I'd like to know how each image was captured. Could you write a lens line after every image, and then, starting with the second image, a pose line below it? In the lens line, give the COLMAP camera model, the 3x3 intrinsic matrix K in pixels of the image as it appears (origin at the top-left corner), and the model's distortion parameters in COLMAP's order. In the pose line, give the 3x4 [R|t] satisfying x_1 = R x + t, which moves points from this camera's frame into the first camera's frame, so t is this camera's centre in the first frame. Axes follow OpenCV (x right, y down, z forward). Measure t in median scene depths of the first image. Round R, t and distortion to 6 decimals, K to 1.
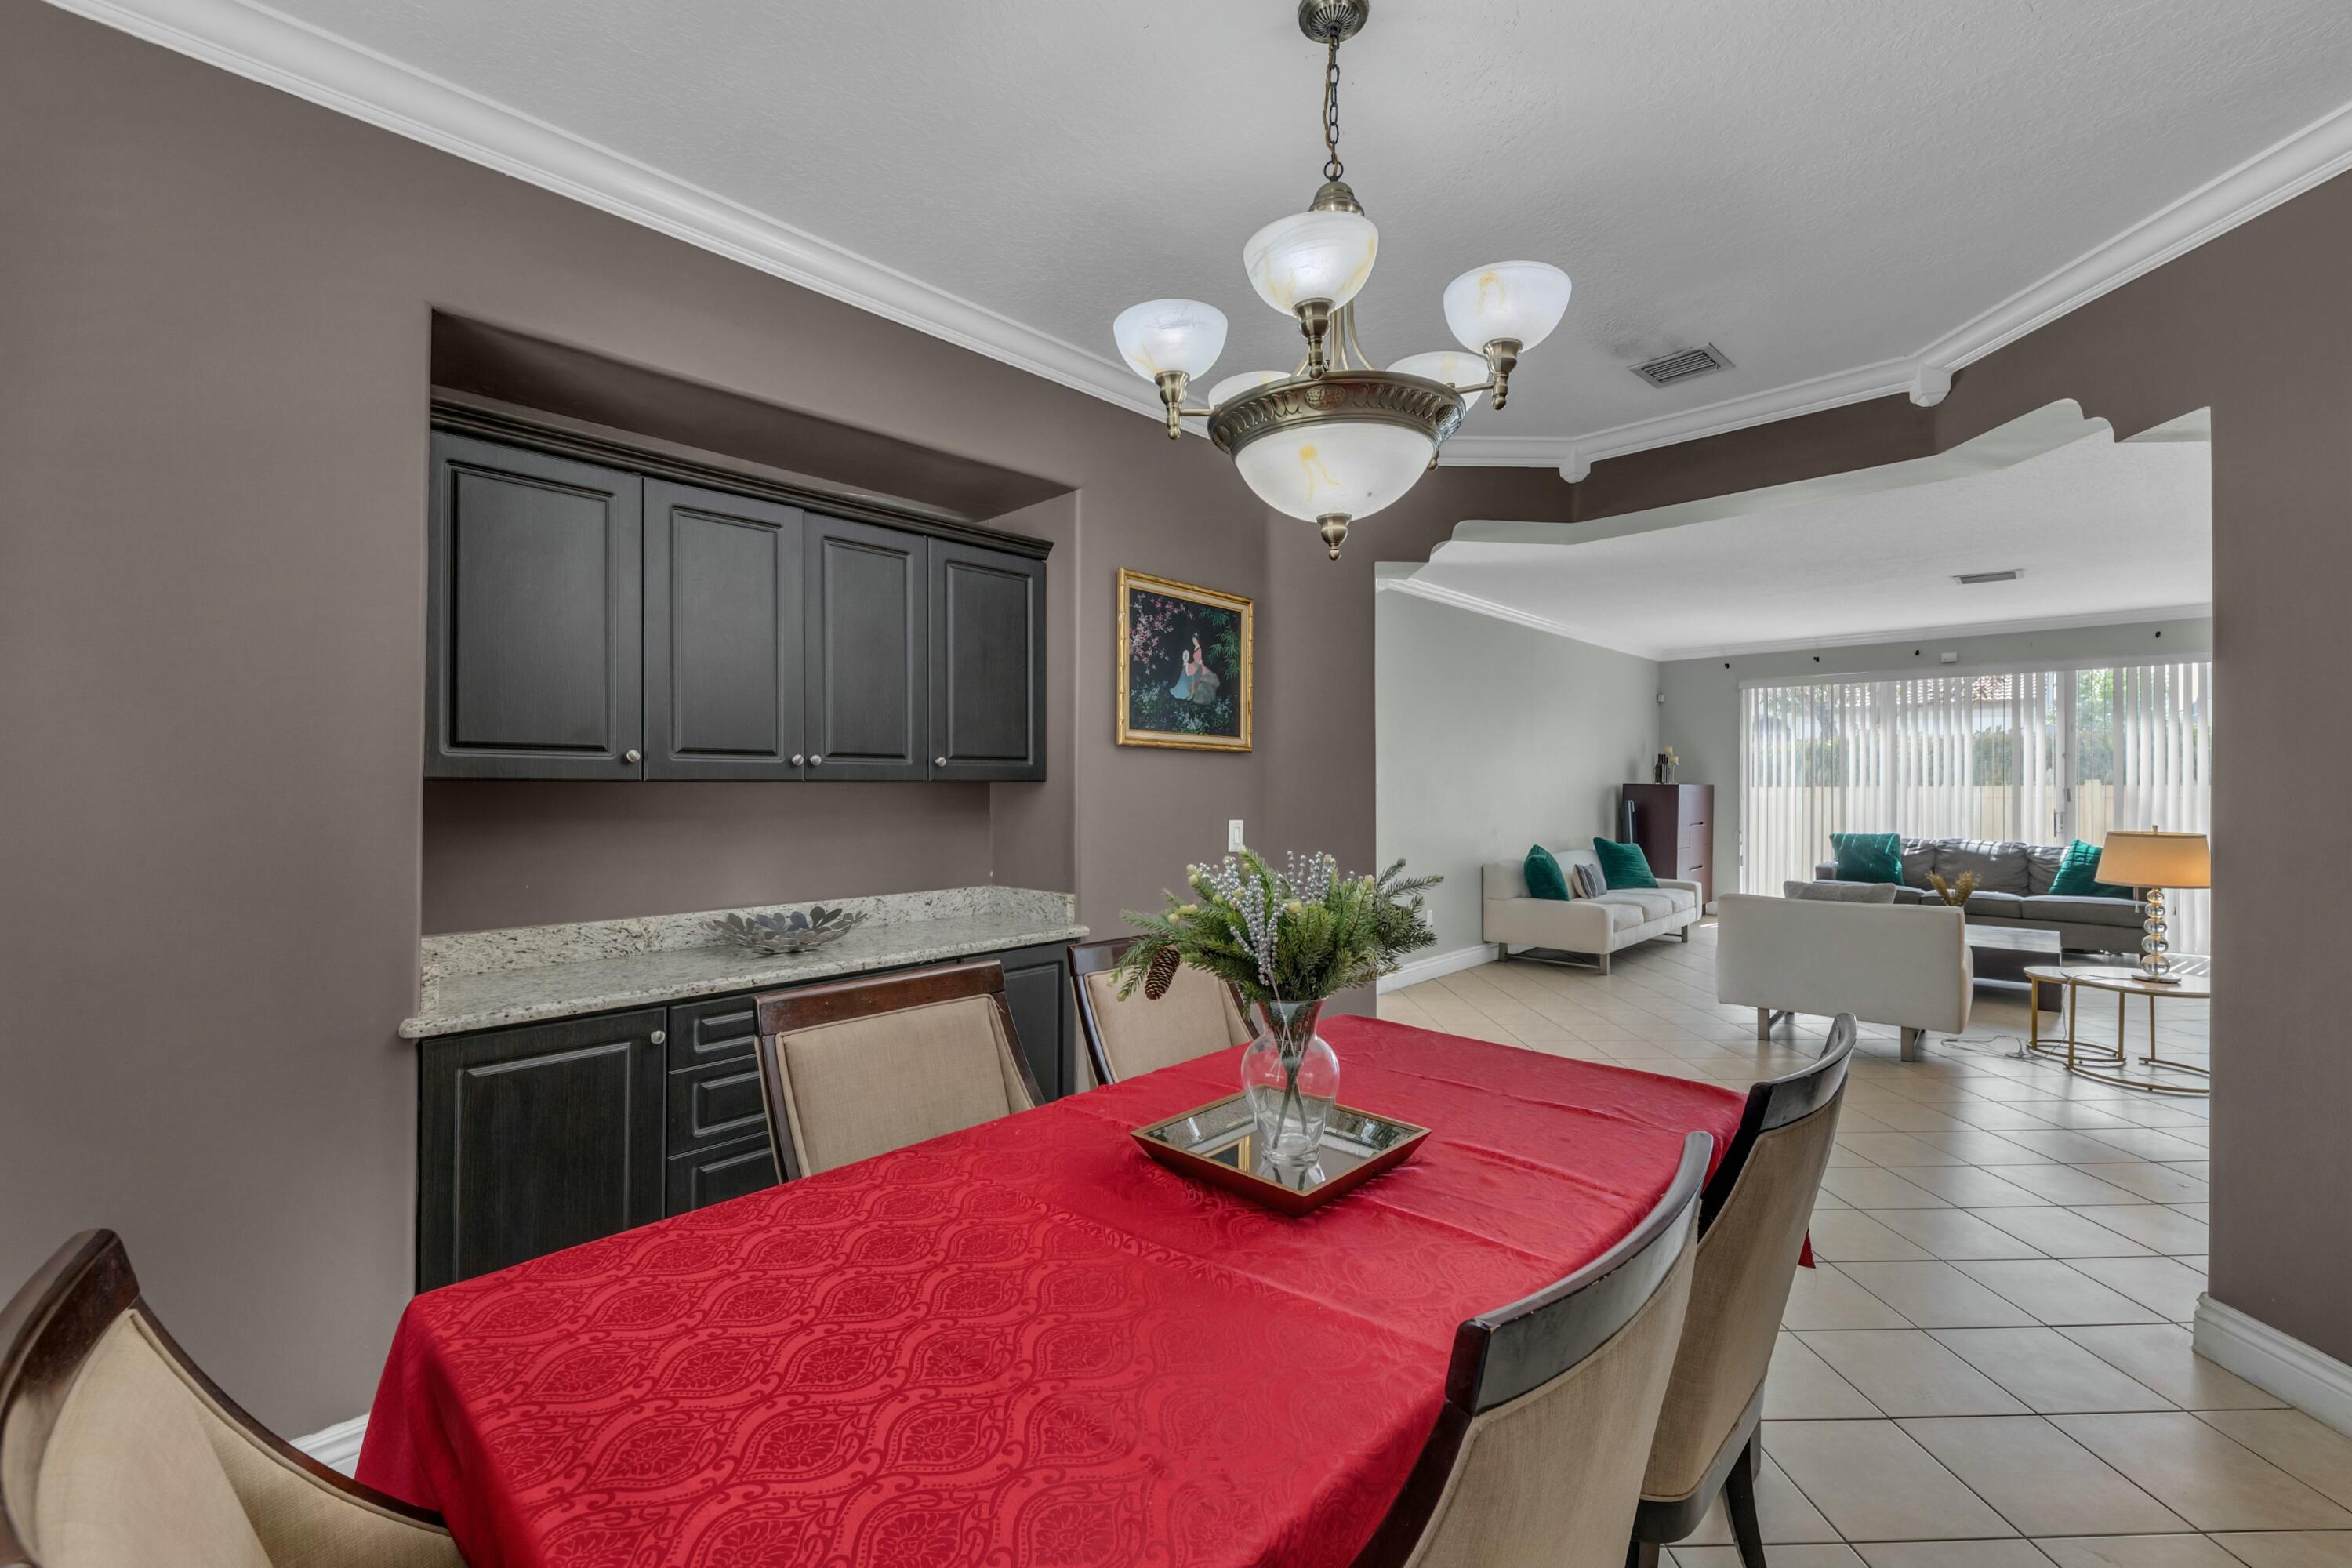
lens RADIAL K [[911.8, 0, 1202.1], [0, 911.8, 785.0], [0, 0, 1]] dist [-0.000039, -0.000321]
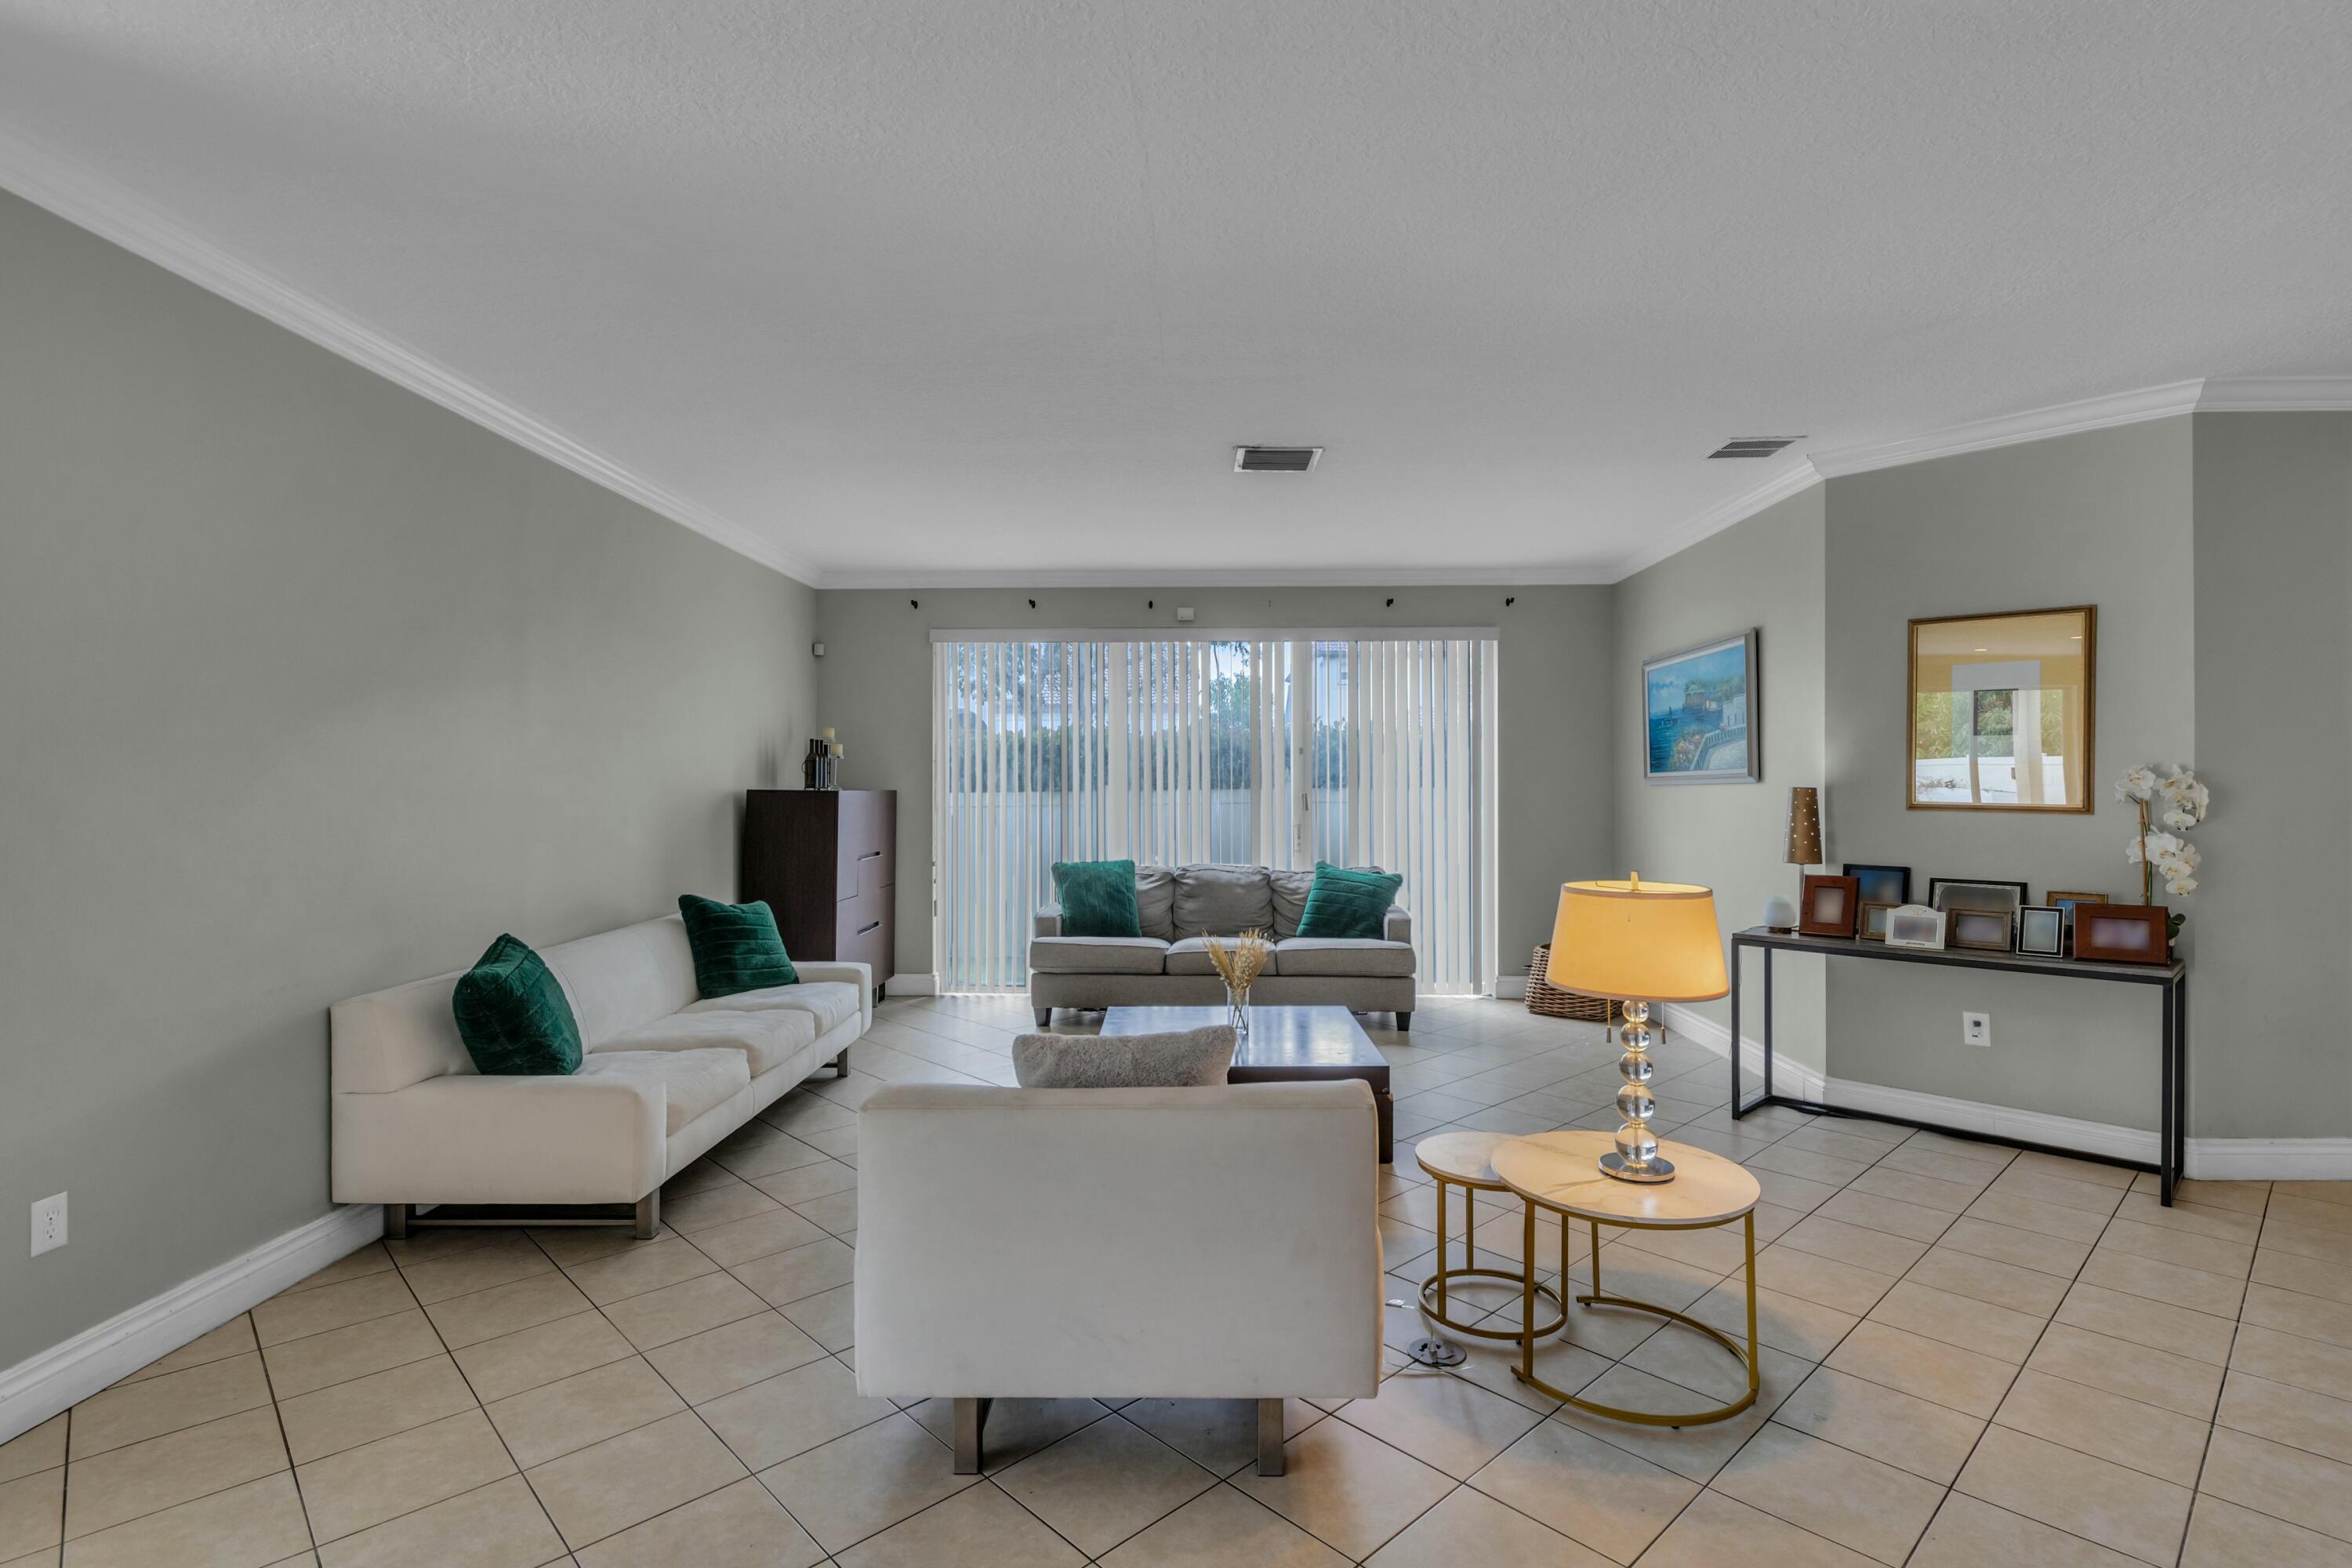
lens RADIAL K [[1206.8, 0, 1179.9], [0, 1206.8, 773.9], [0, 0, 1]] dist [-0.002170, 0.000452]
pose [[0.745699, 0.004187, 0.666270, 0.183196], [0.006136, 0.999895, -0.013150, 0.000152], [-0.666255, 0.013895, 0.745595, 0.299010]]
